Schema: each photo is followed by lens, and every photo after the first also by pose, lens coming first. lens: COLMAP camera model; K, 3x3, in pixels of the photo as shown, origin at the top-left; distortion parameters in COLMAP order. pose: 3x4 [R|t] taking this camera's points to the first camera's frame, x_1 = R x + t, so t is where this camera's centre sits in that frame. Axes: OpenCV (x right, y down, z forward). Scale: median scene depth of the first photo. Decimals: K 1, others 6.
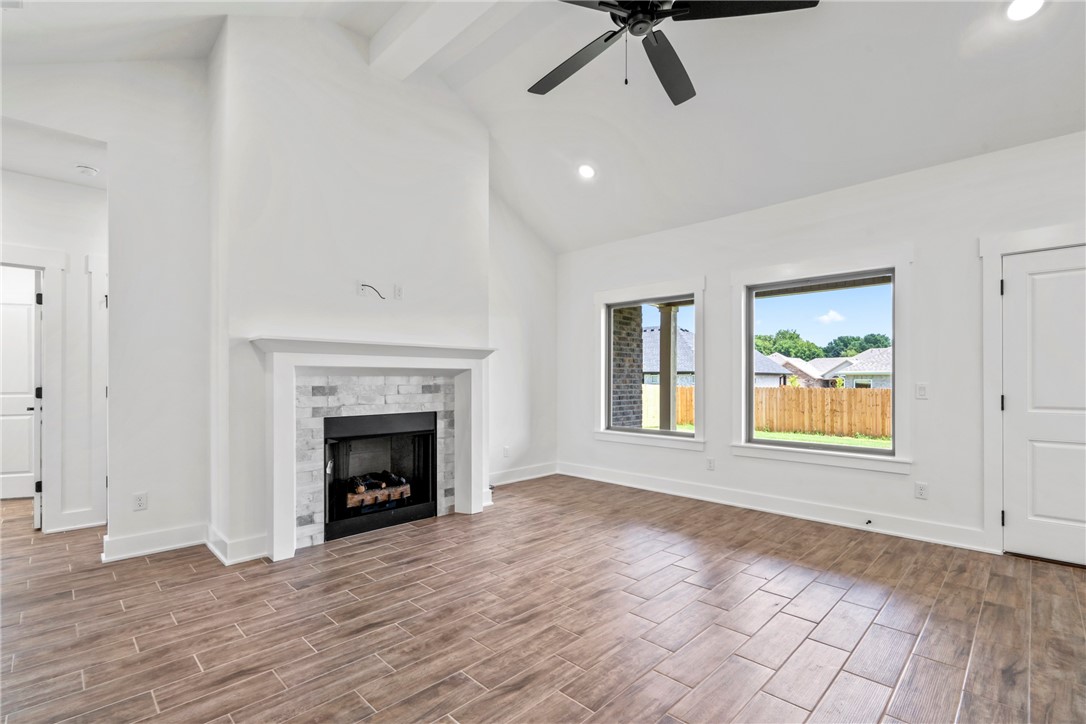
lens RADIAL K [[494.2, 0, 543.2], [0, 494.2, 376.8], [0, 0, 1]] dist [-0.002725, 0.000272]
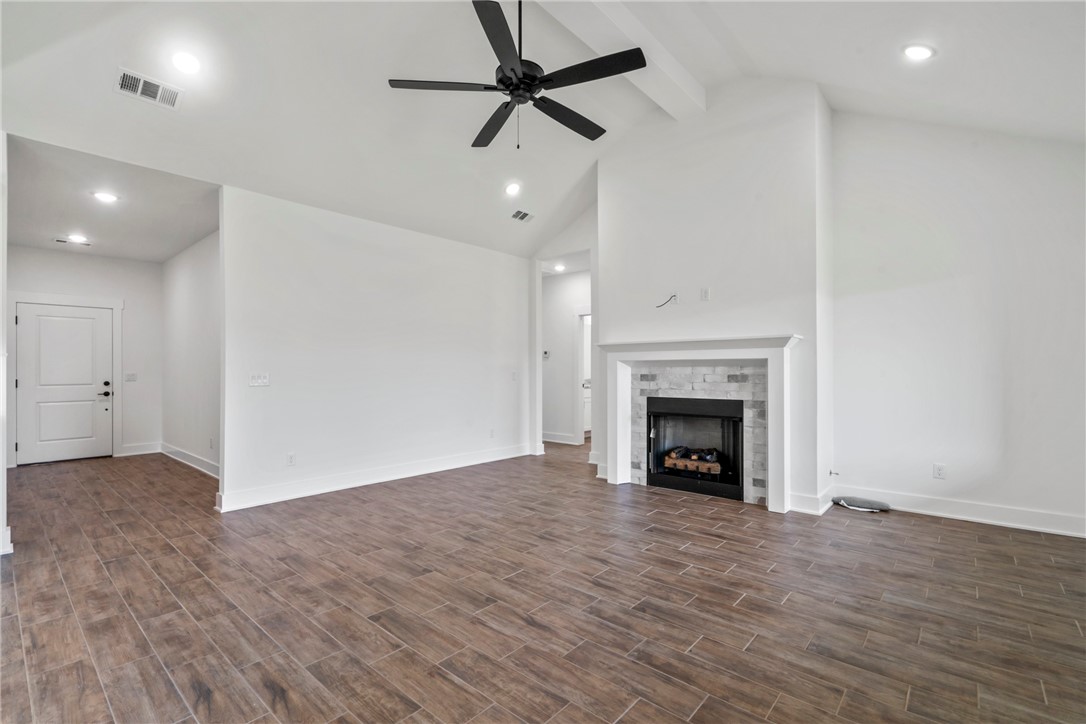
lens RADIAL K [[494.2, 0, 545.0], [0, 494.2, 369.8], [0, 0, 1]] dist [-0.002725, 0.000272]
pose [[0.066269, -0.001300, -0.997801, 0.936032], [0.005694, 0.999983, -0.000924, 0.005707], [0.997786, -0.005621, 0.066276, 0.615186]]
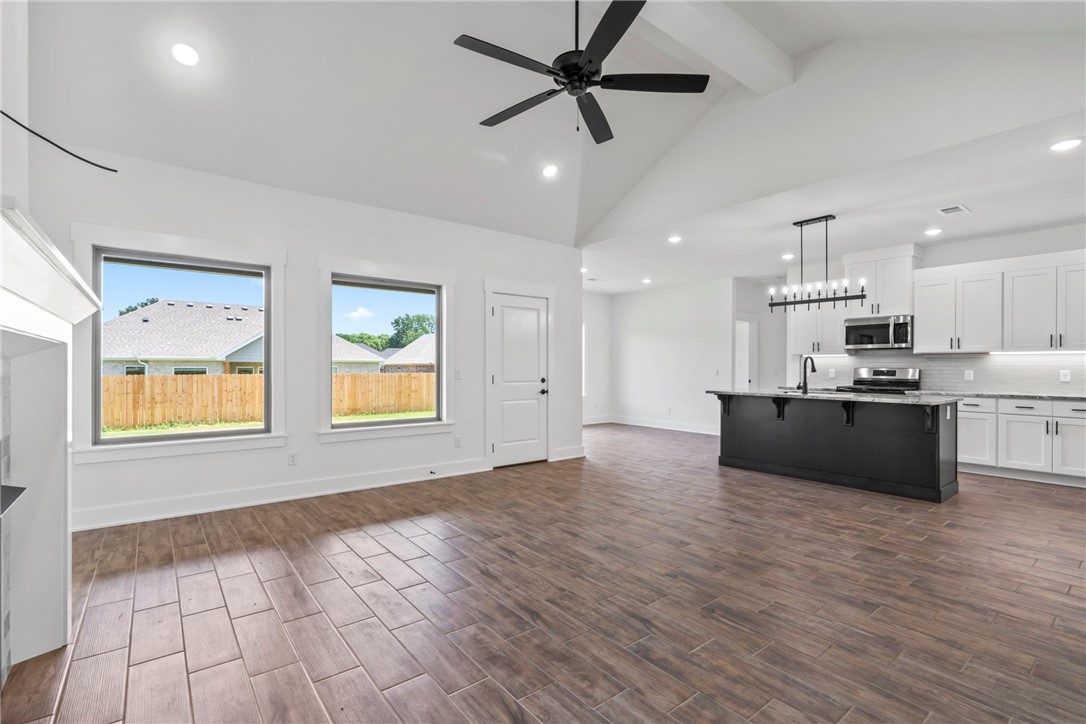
lens RADIAL K [[494.2, 0, 536.6], [0, 494.2, 367.2], [0, 0, 1]] dist [-0.002725, 0.000272]
pose [[0.132812, -0.002036, 0.991139, -0.678238], [-0.007083, 0.999970, 0.003004, 0.002920], [-0.991116, -0.007419, 0.132794, 0.585237]]
